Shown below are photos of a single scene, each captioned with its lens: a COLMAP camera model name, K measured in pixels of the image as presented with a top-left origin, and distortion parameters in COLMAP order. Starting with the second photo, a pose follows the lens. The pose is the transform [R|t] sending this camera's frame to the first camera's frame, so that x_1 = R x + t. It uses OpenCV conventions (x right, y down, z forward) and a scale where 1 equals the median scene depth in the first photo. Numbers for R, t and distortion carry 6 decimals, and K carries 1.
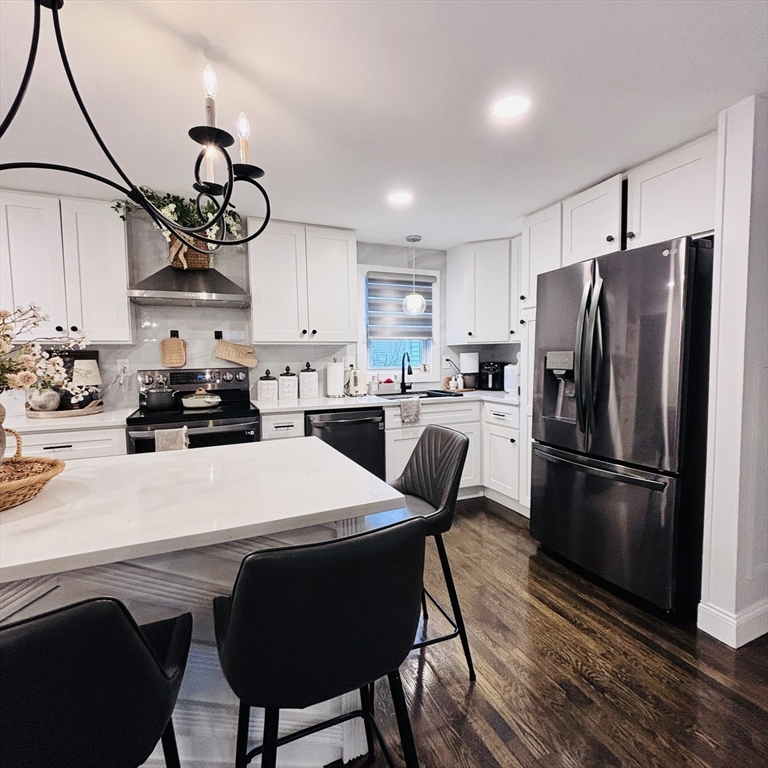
lens RADIAL K [[414.3, 0, 384.0], [0, 414.3, 384.0], [0, 0, 1]] dist [-0.005998, 0.002225]
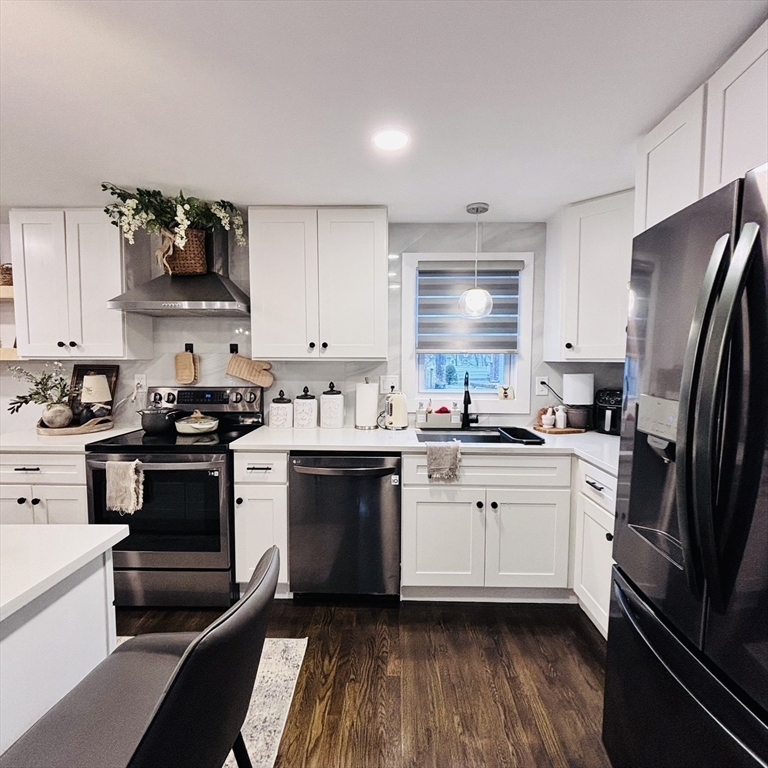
lens RADIAL K [[414.3, 0, 384.0], [0, 414.3, 384.0], [0, 0, 1]] dist [-0.005998, 0.002225]
pose [[0.904234, 0.042244, -0.424943, 0.237944], [-0.042512, 0.999057, 0.008855, -0.059144], [0.424916, 0.010058, 0.905177, 0.317496]]
